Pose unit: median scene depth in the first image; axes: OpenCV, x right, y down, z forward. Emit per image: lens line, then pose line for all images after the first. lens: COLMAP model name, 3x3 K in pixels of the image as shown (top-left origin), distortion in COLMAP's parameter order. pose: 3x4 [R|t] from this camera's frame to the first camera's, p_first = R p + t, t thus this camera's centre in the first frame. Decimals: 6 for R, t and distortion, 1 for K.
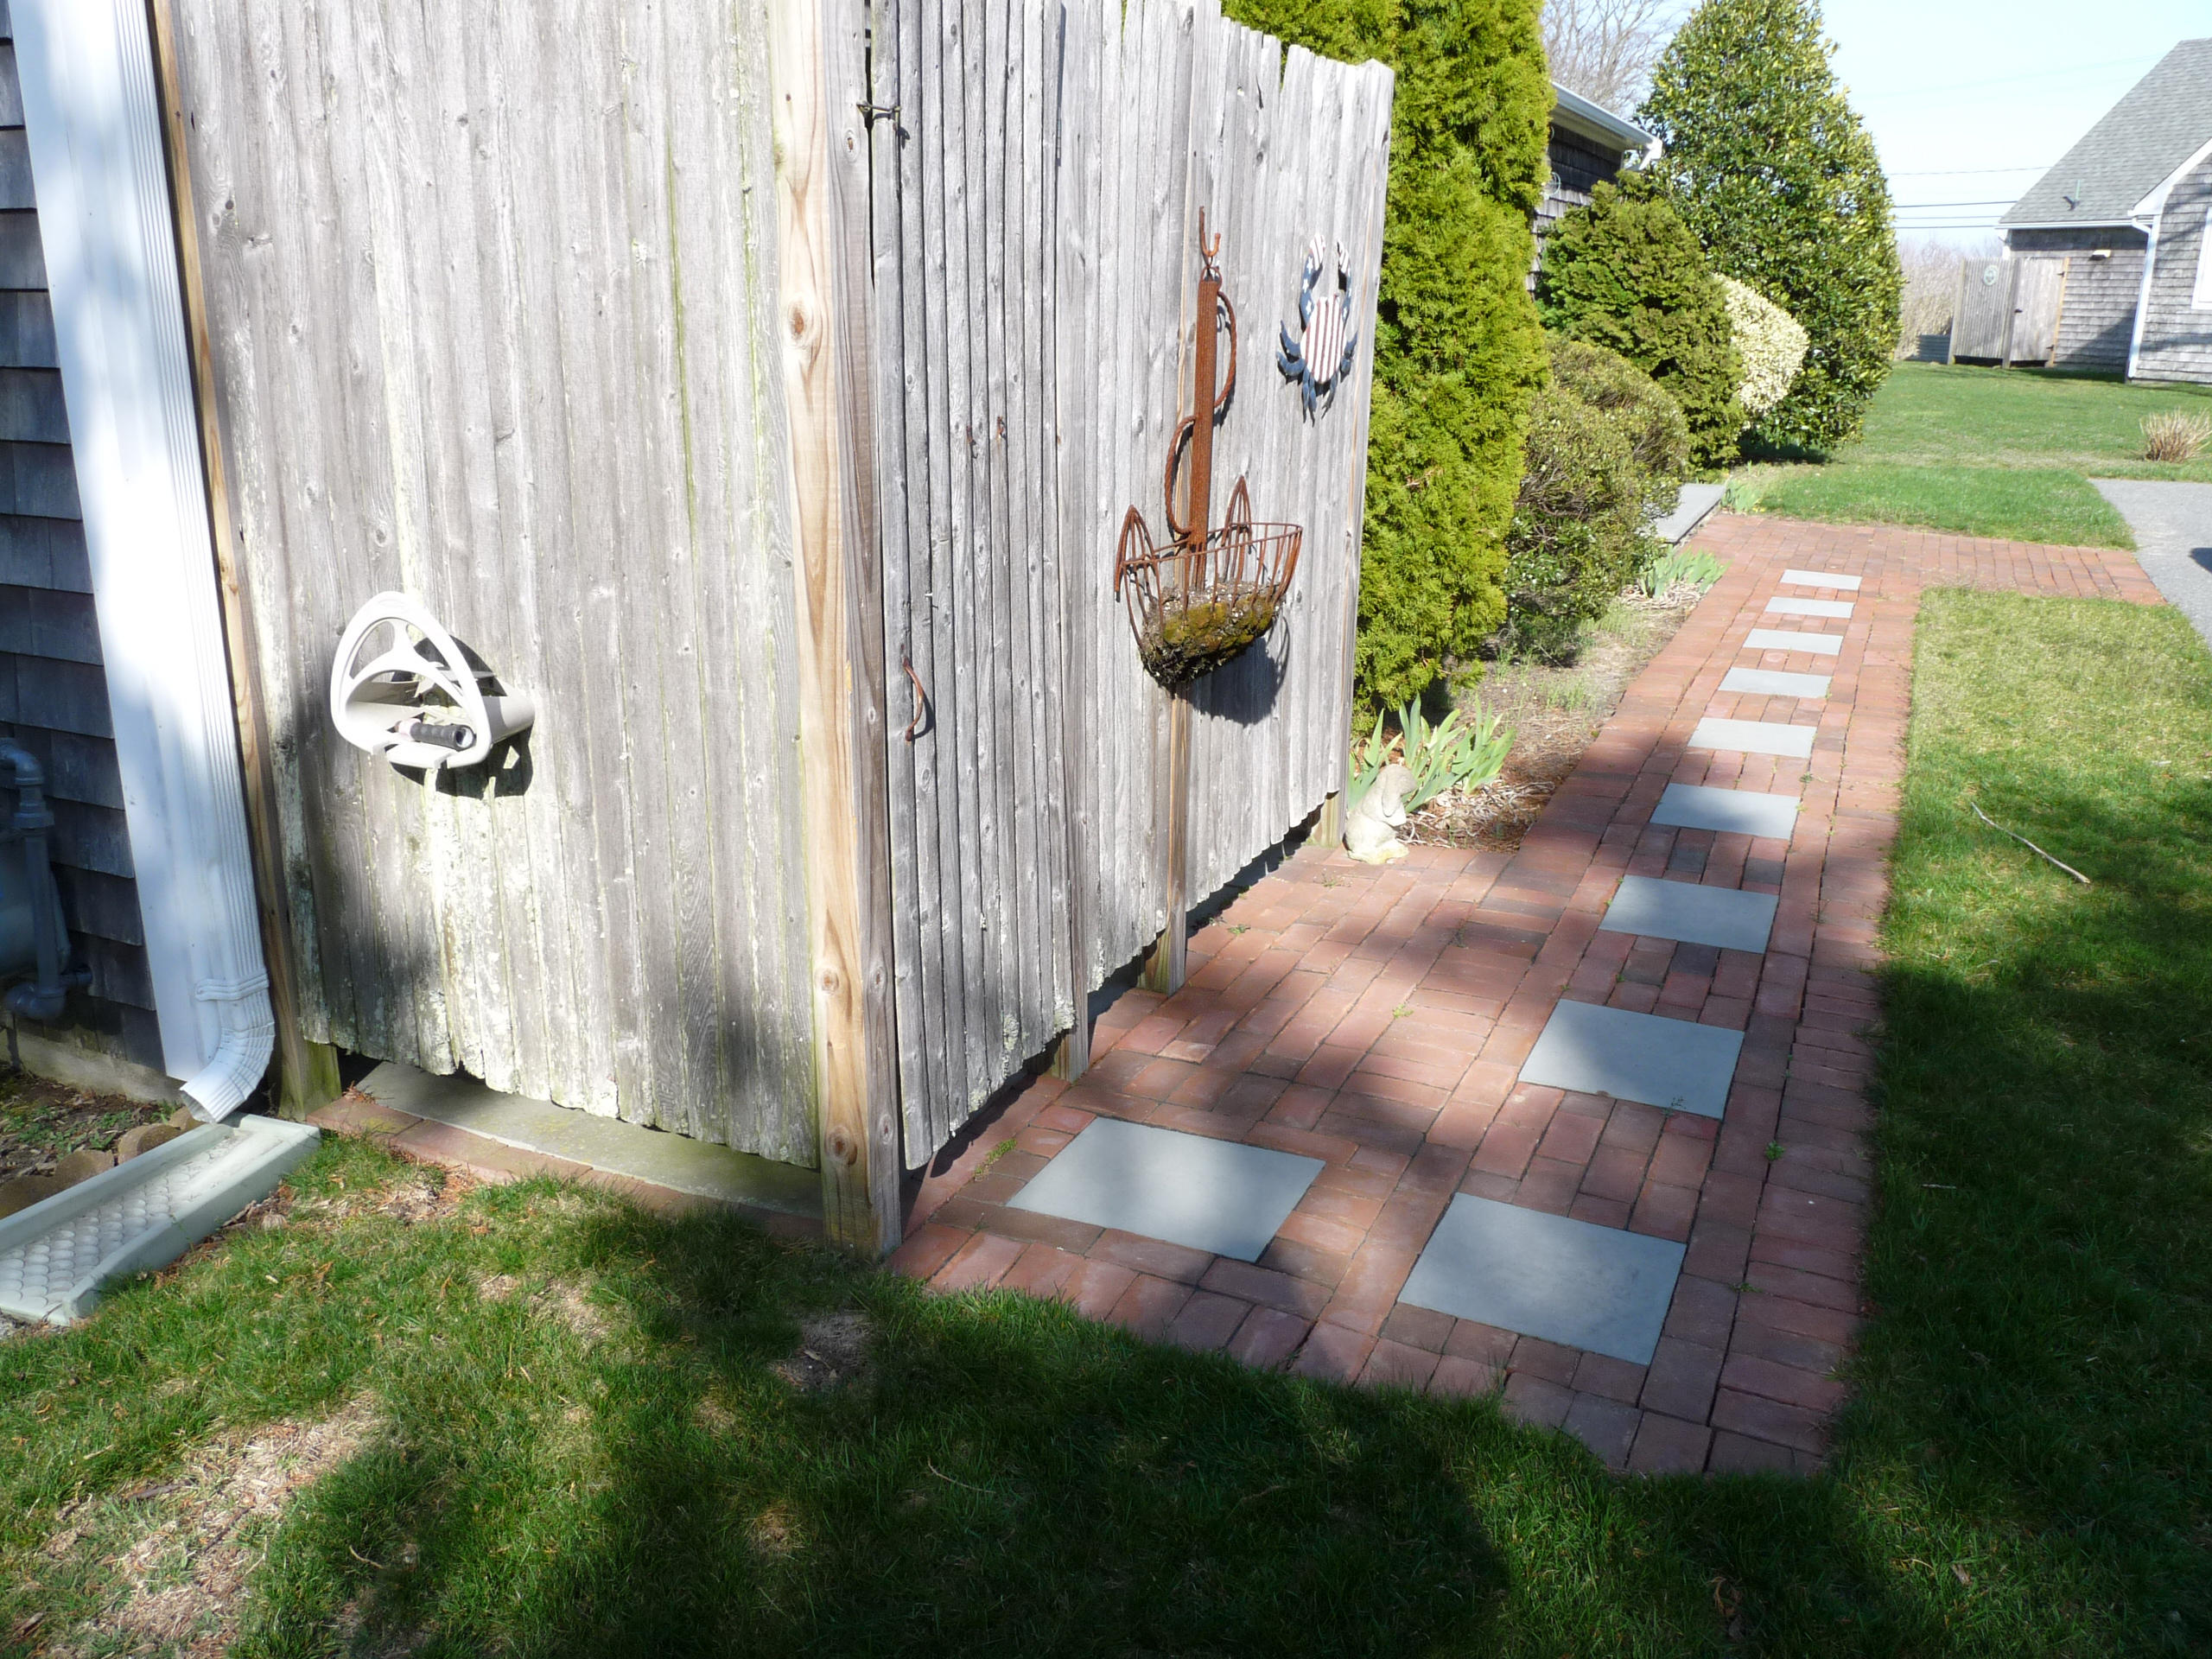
lens RADIAL K [[1779.8, 0, 1082.7], [0, 1779.8, 817.0], [0, 0, 1]] dist [-0.006196, -0.022707]
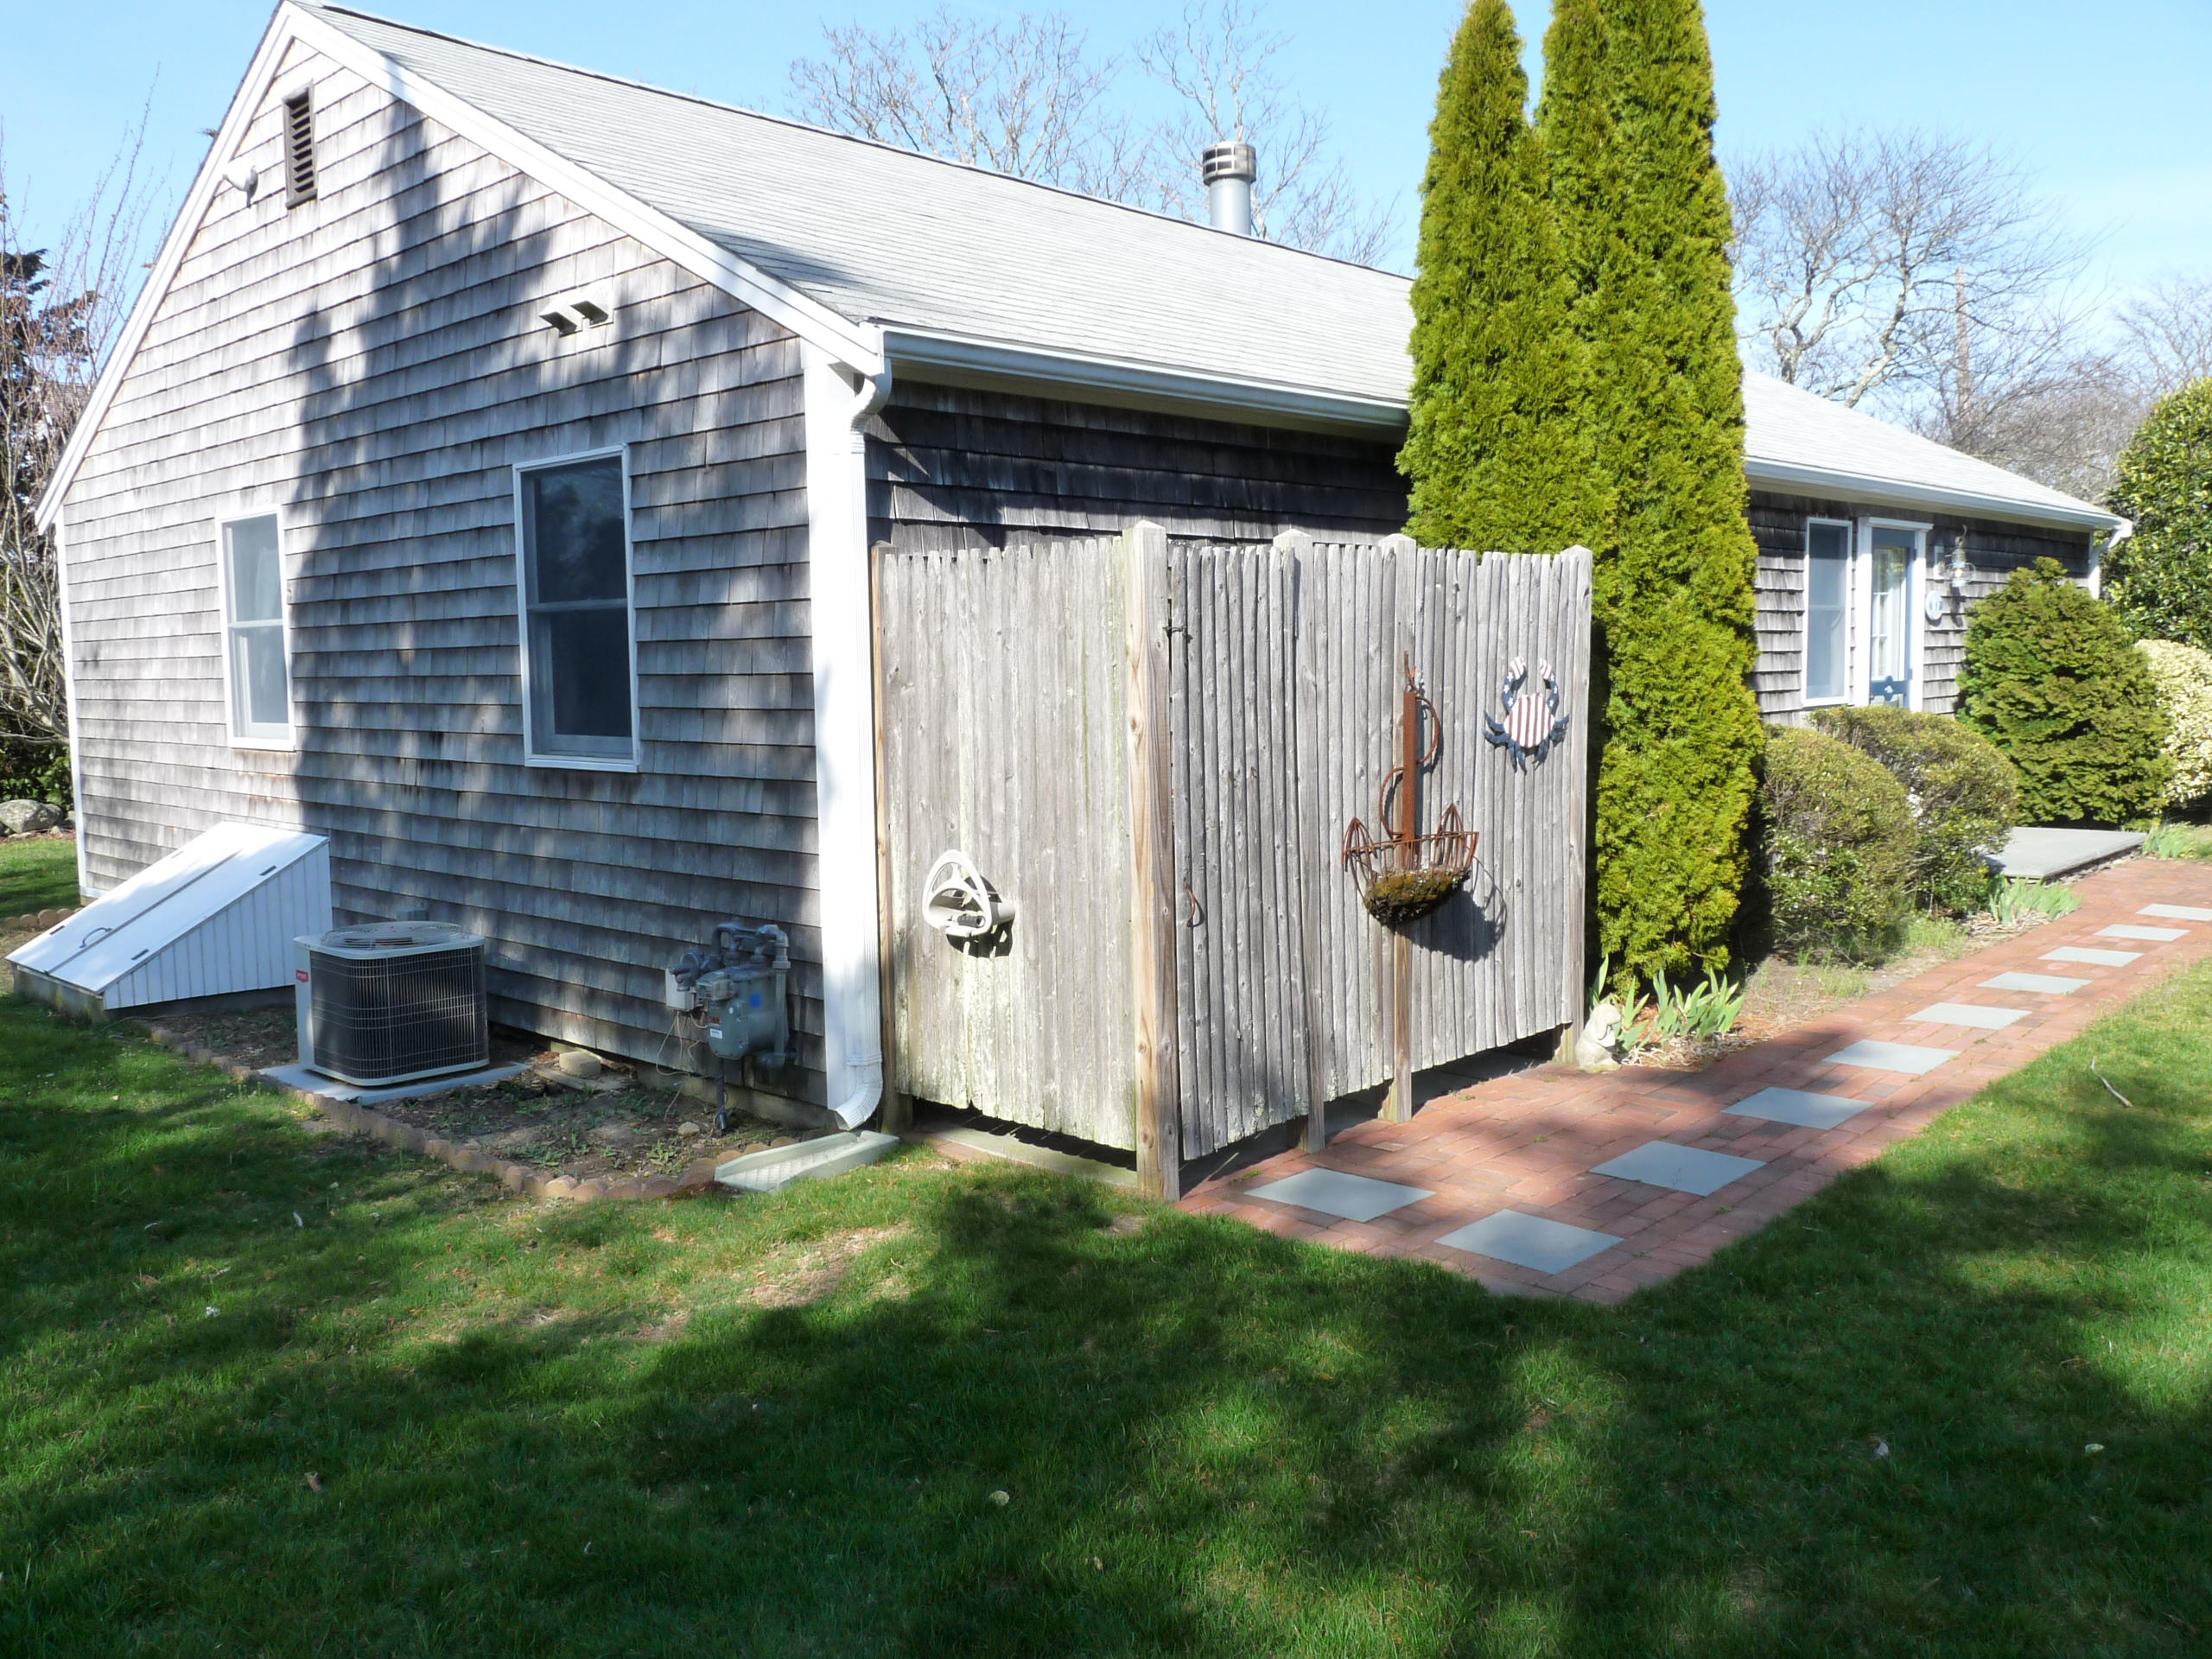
lens RADIAL K [[1779.8, 0, 1111.4], [0, 1779.8, 820.8], [0, 0, 1]] dist [-0.006196, -0.022707]
pose [[0.950289, 0.004659, -0.311334, 0.395965], [-0.065648, 0.980410, -0.185707, 0.194693], [0.304369, 0.196914, 0.931979, -0.810268]]
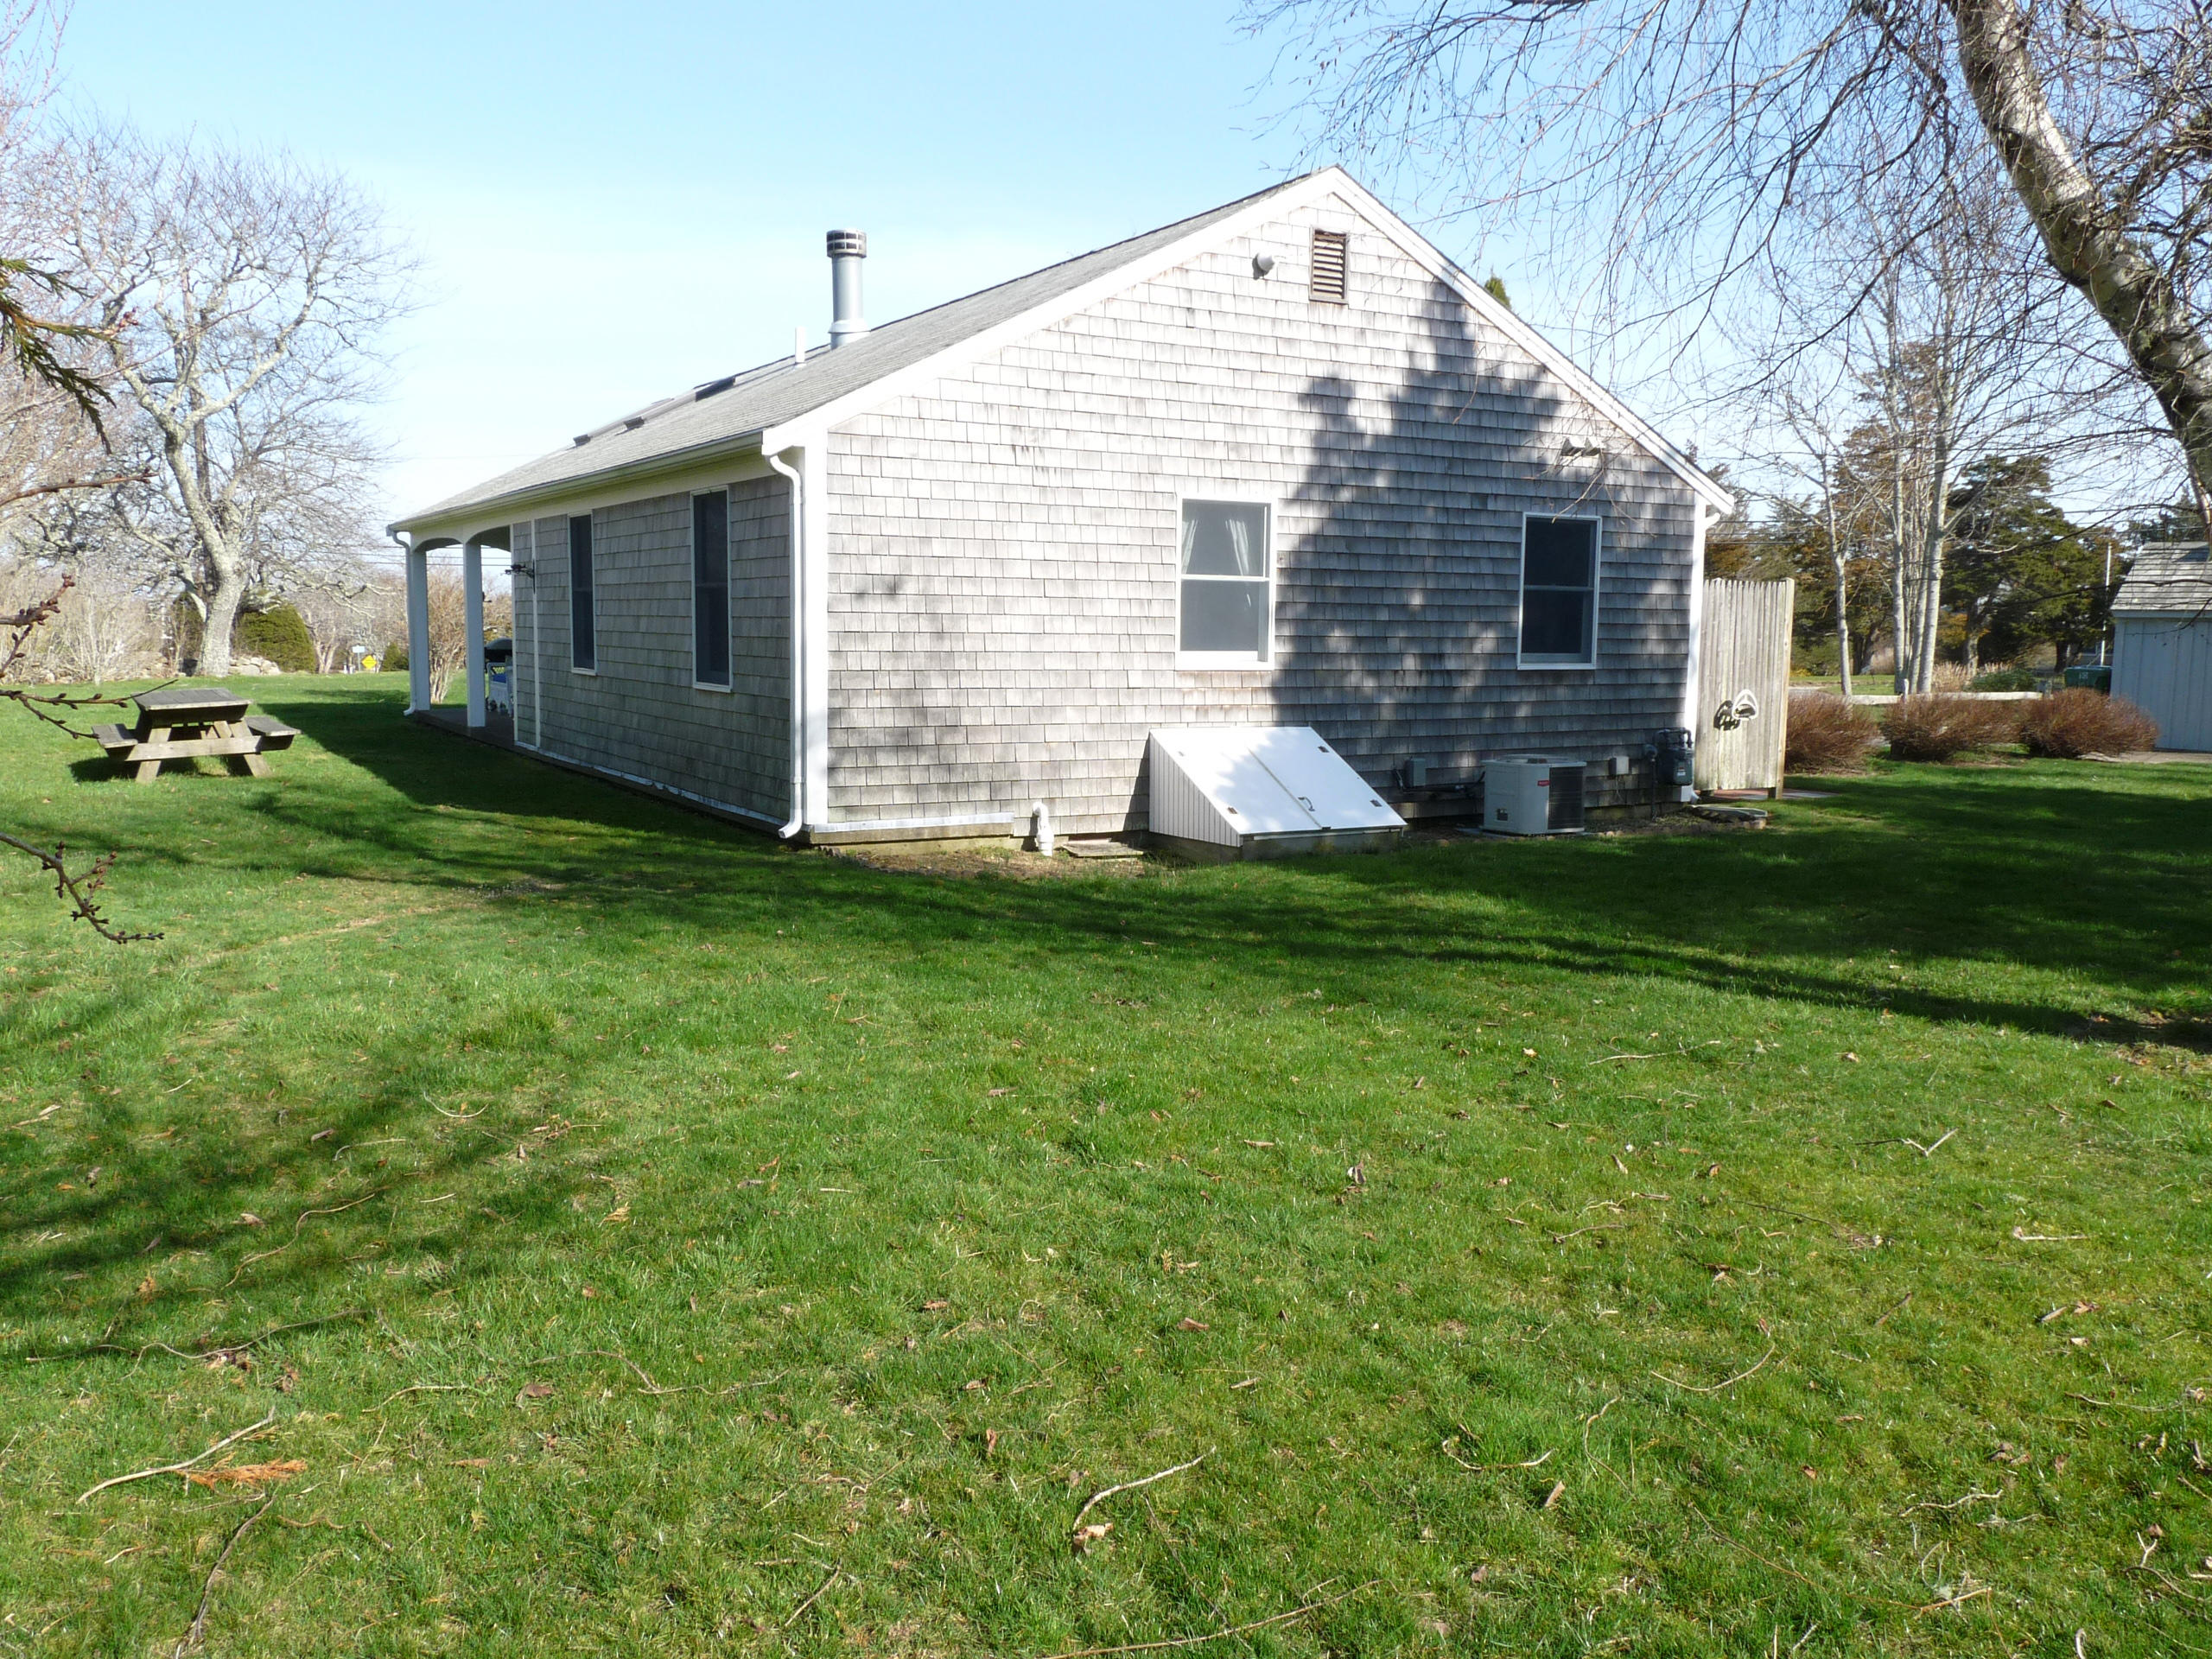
lens RADIAL K [[1779.8, 0, 1100.4], [0, 1779.8, 842.4], [0, 0, 1]] dist [-0.006196, -0.022707]
pose [[0.563674, -0.101206, 0.819774, -5.821286], [0.233046, 0.971631, -0.040288, 0.091154], [-0.792440, 0.213755, 0.571269, -0.487879]]
